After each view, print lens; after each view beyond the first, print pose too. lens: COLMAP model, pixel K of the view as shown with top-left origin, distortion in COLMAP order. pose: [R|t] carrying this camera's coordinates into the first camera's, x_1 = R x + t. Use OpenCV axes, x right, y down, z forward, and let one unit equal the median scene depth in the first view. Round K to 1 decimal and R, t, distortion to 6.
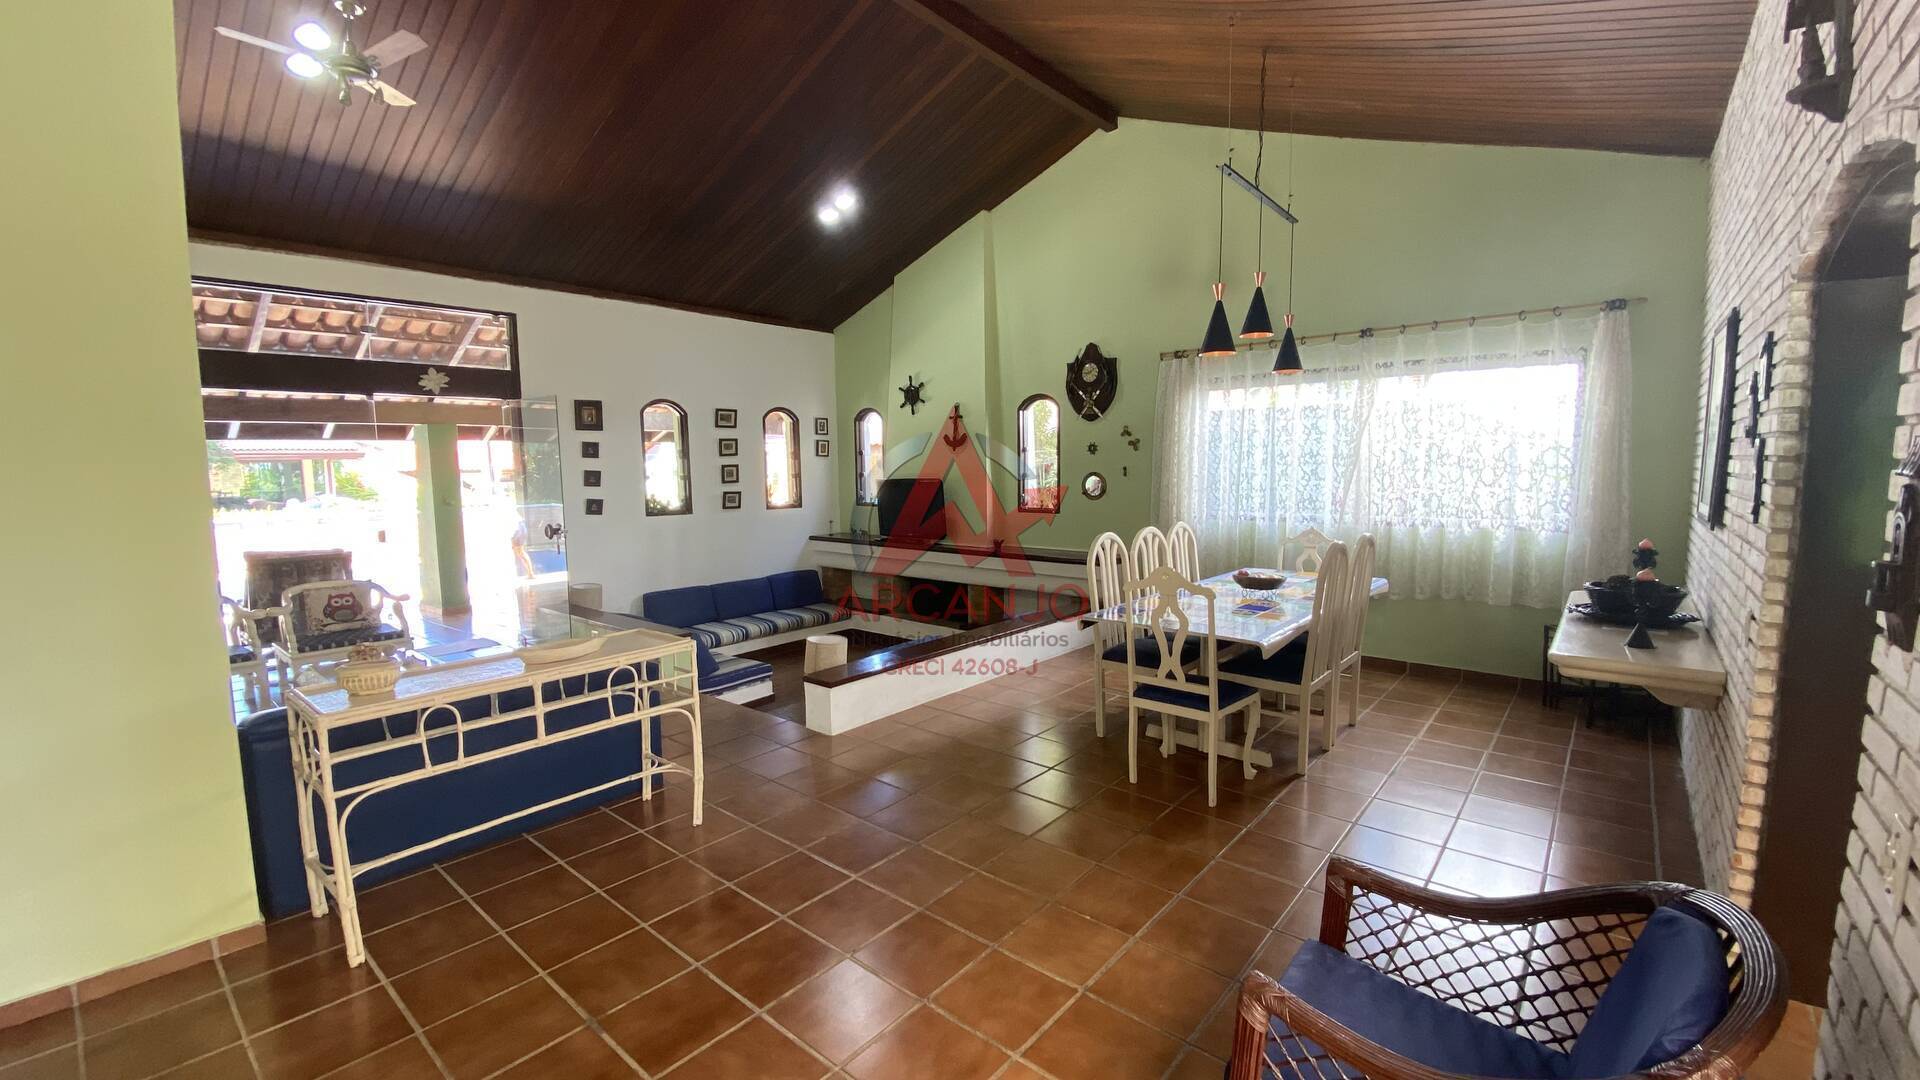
lens RADIAL K [[779.6, 0, 957.2], [0, 779.6, 555.1], [0, 0, 1]] dist [0.016859, -0.017272]
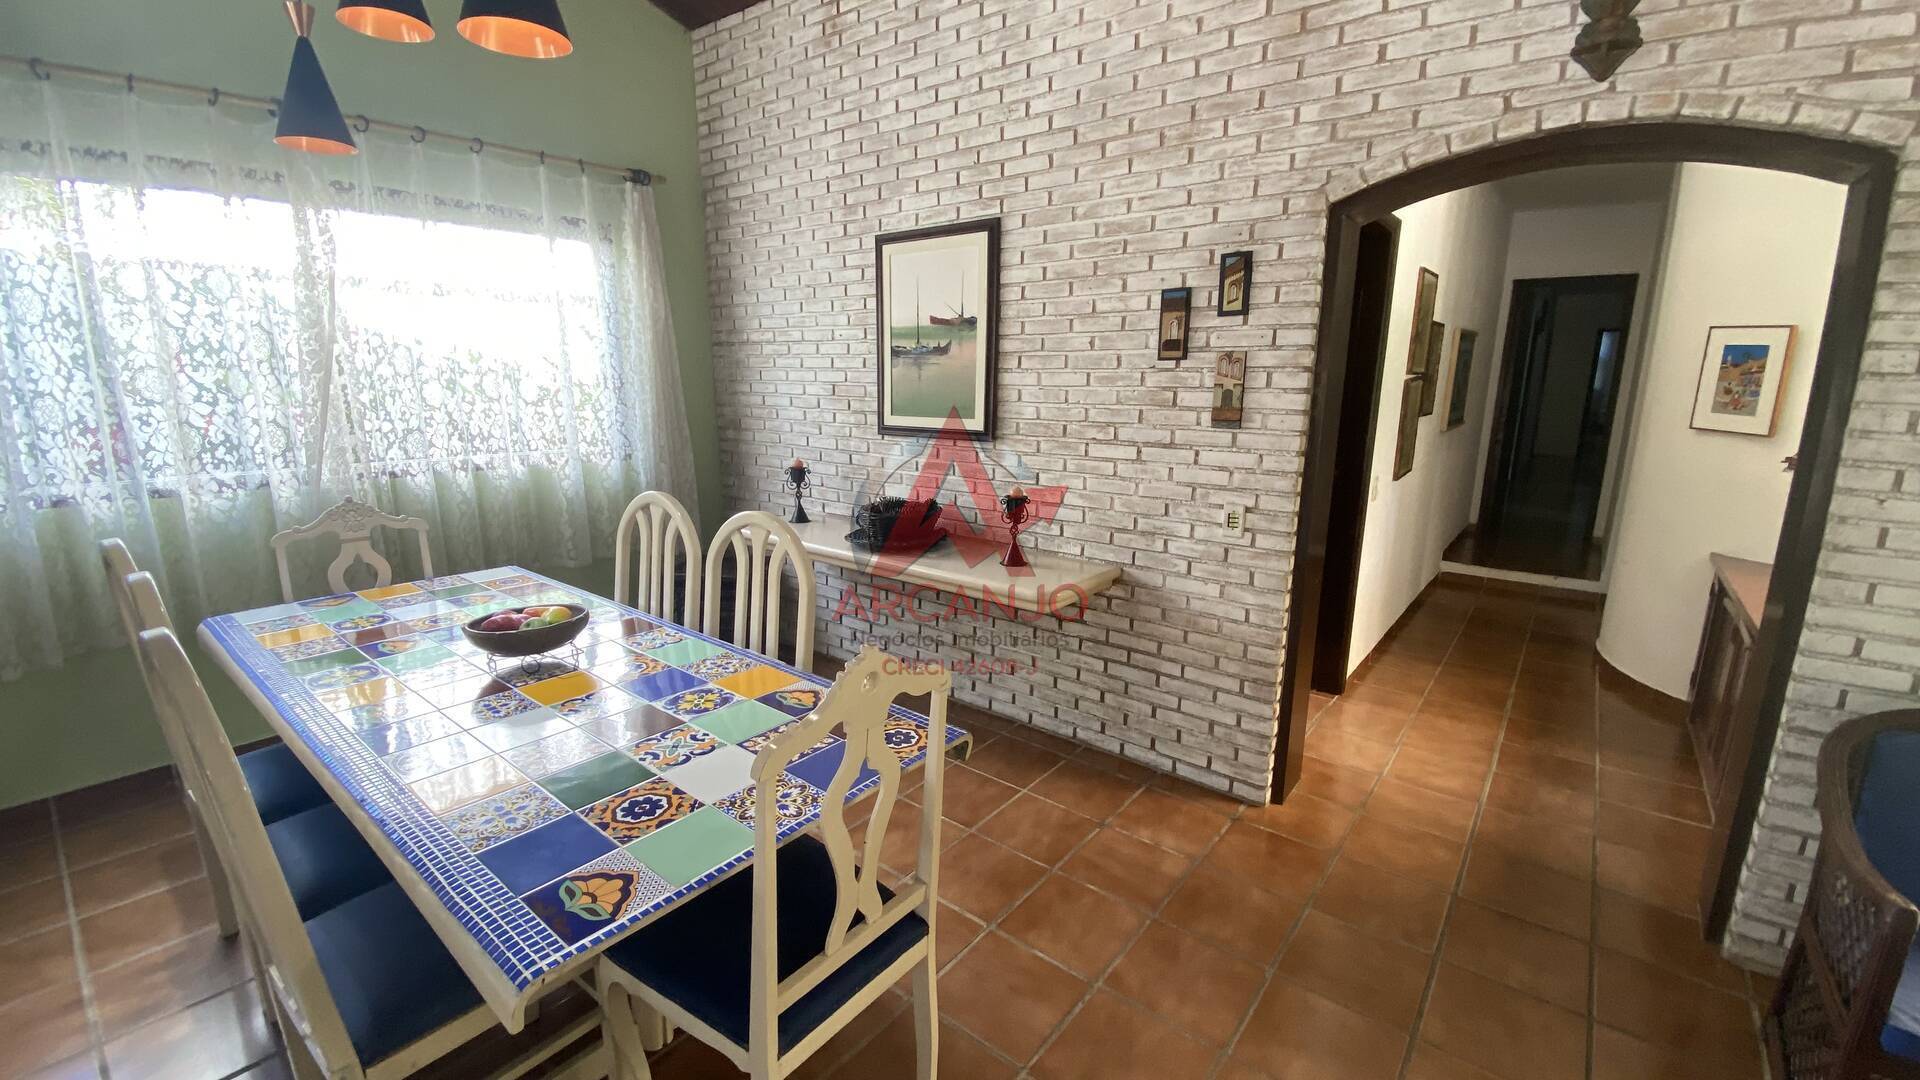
lens RADIAL K [[779.6, 0, 940.8], [0, 779.6, 544.0], [0, 0, 1]] dist [0.016859, -0.017272]
pose [[-0.036035, -0.199924, 0.979149, -0.034804], [0.104137, 0.973700, 0.202643, -0.050567], [-0.993910, 0.109268, -0.014268, 0.470981]]
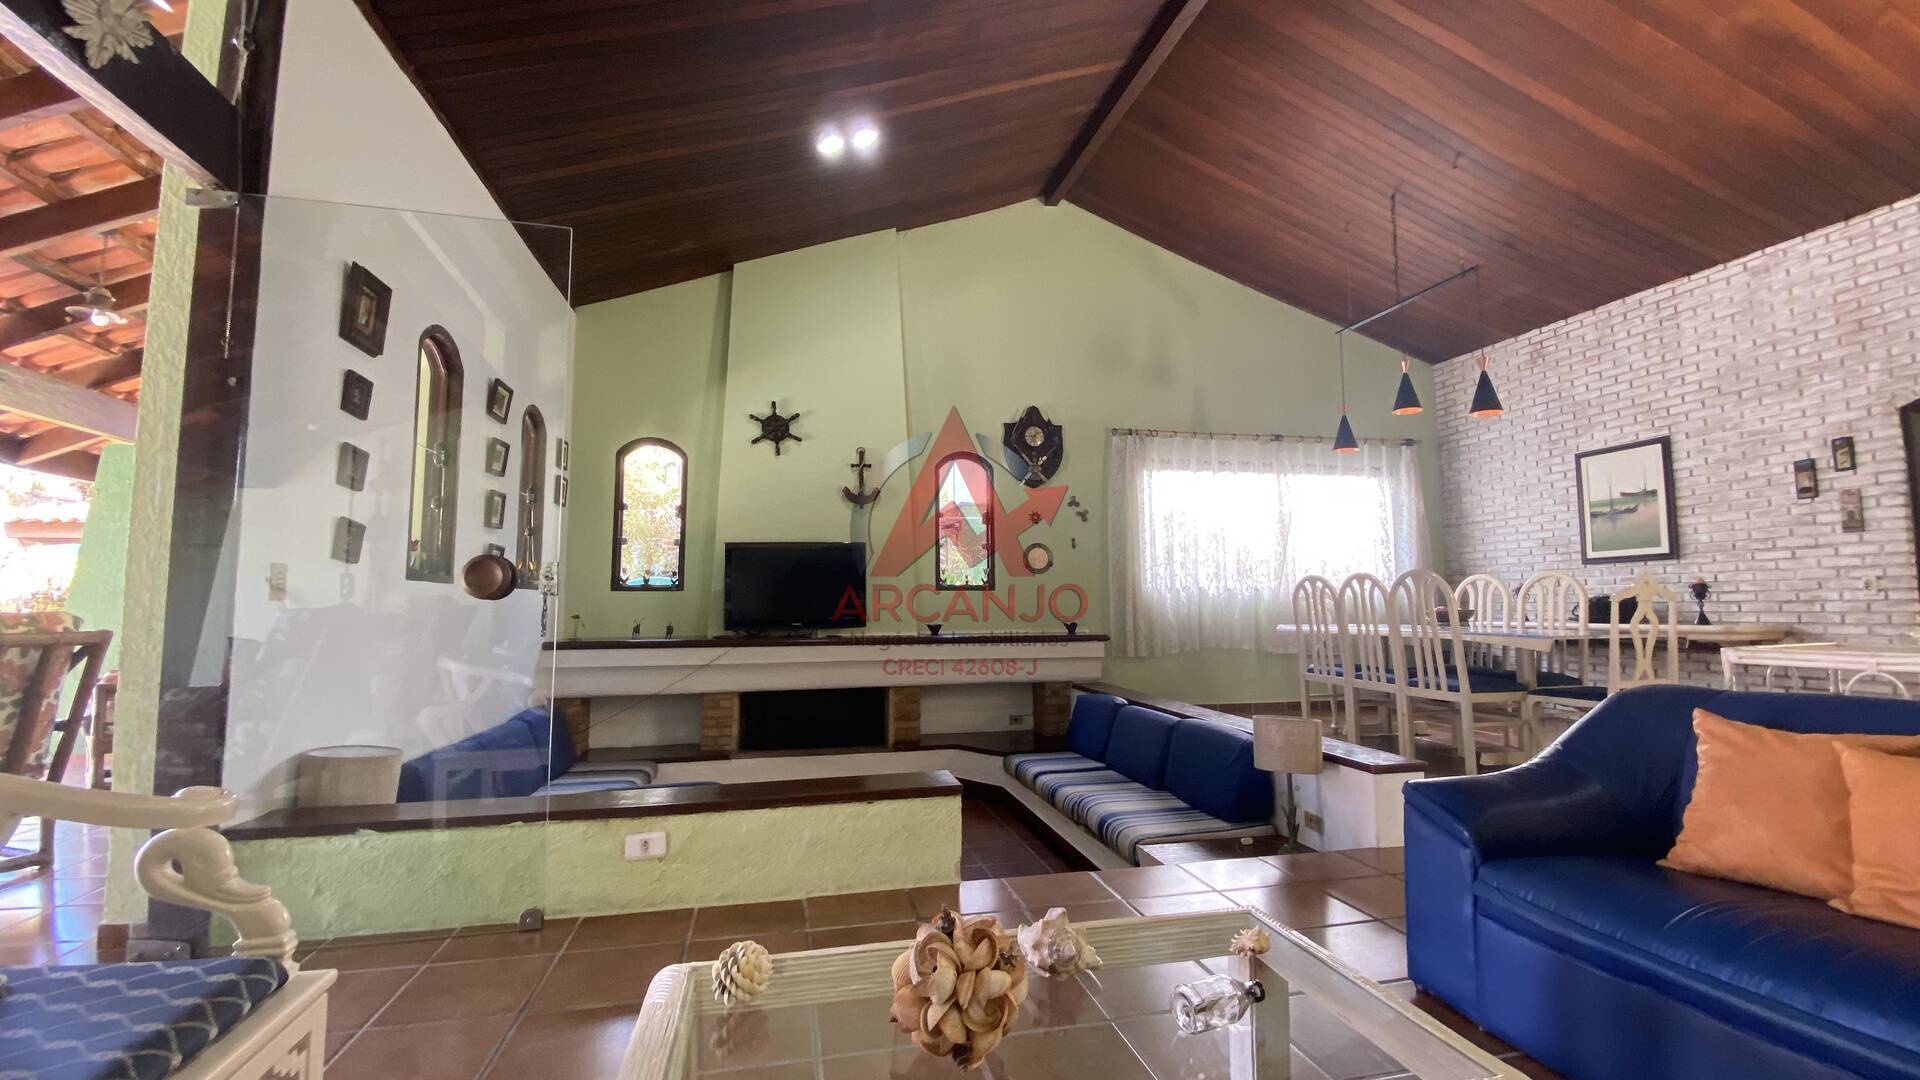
lens RADIAL K [[779.6, 0, 945.7], [0, 779.6, 550.1], [0, 0, 1]] dist [0.016859, -0.017272]
pose [[0.583133, 0.066469, 0.809653, -0.621282], [0.091946, 0.984843, -0.147074, 0.025445], [-0.807157, 0.160208, 0.568183, 0.570920]]
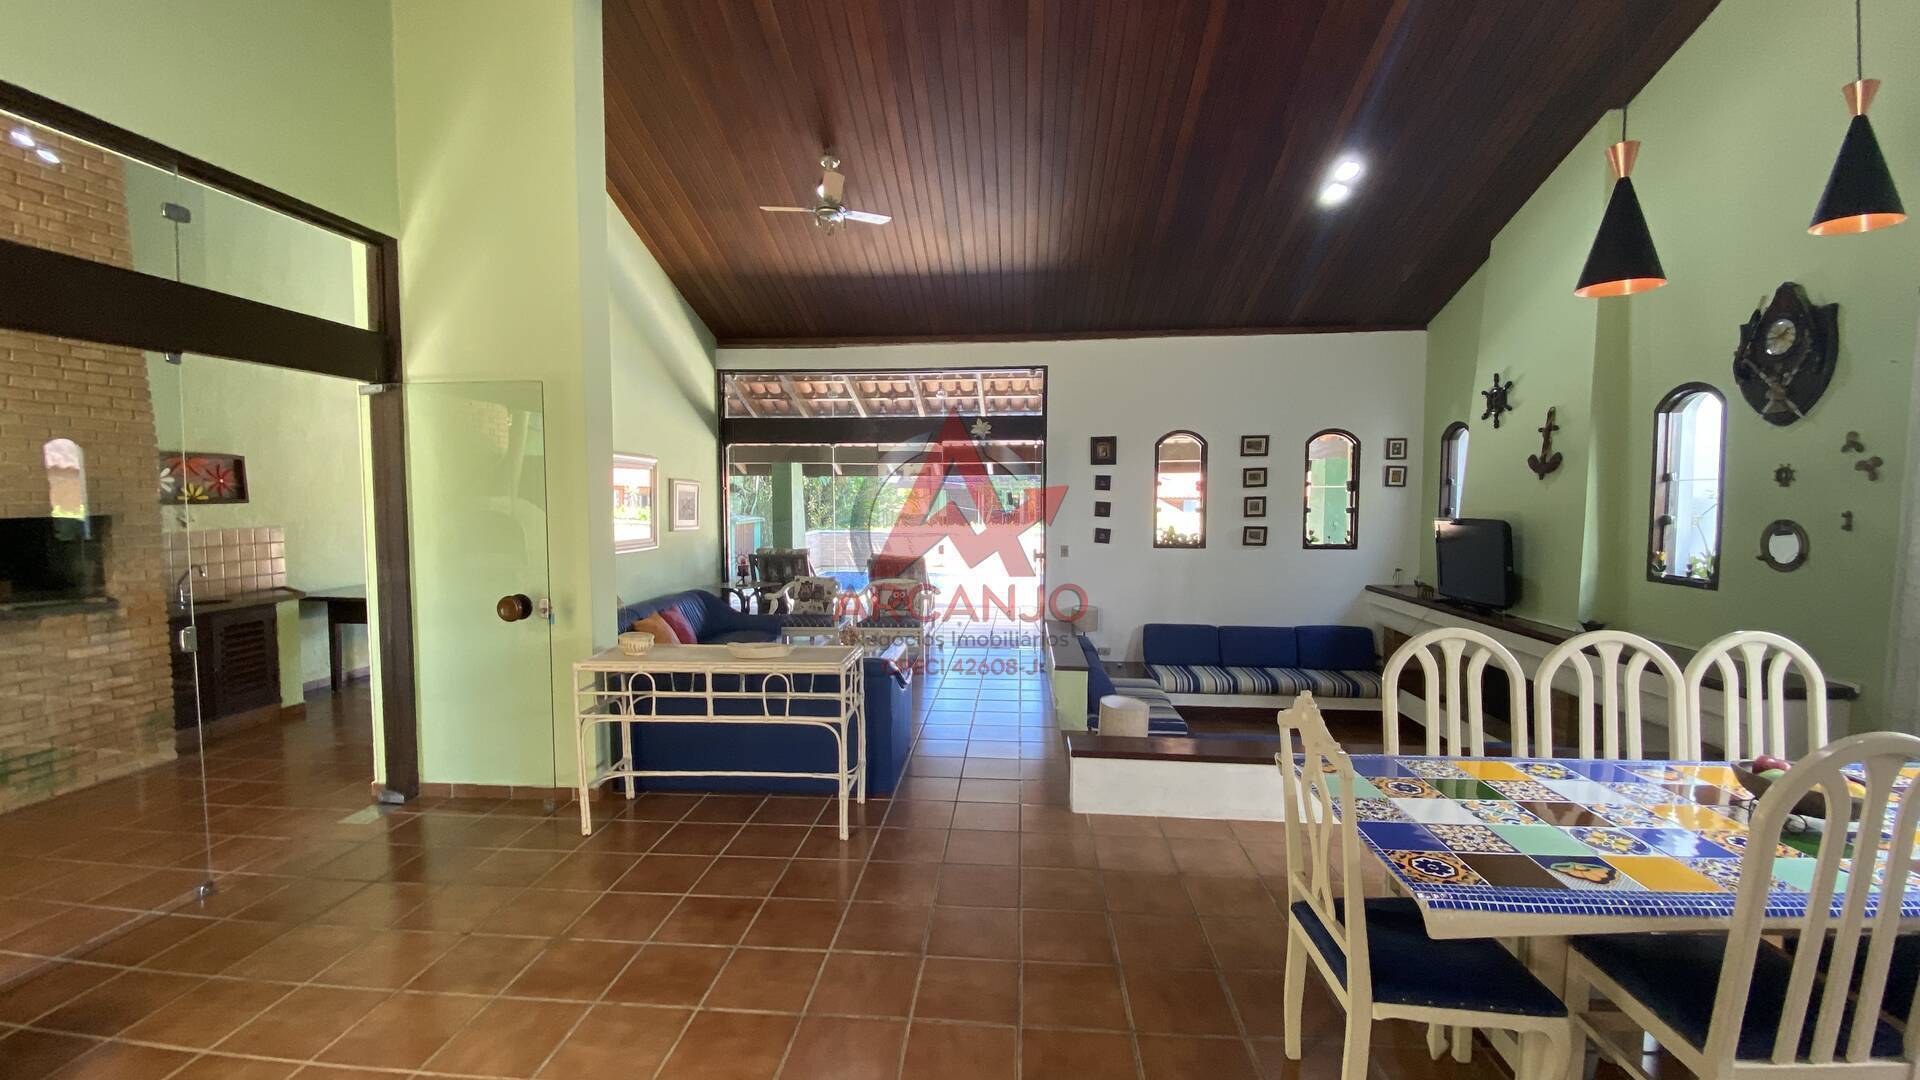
lens RADIAL K [[779.6, 0, 930.6], [0, 779.6, 534.8], [0, 0, 1]] dist [0.016859, -0.017272]
pose [[0.565399, 0.049806, -0.823312, 0.281813], [-0.096652, 0.995299, -0.006164, -0.035220], [0.819135, 0.083060, 0.567555, 0.216254]]
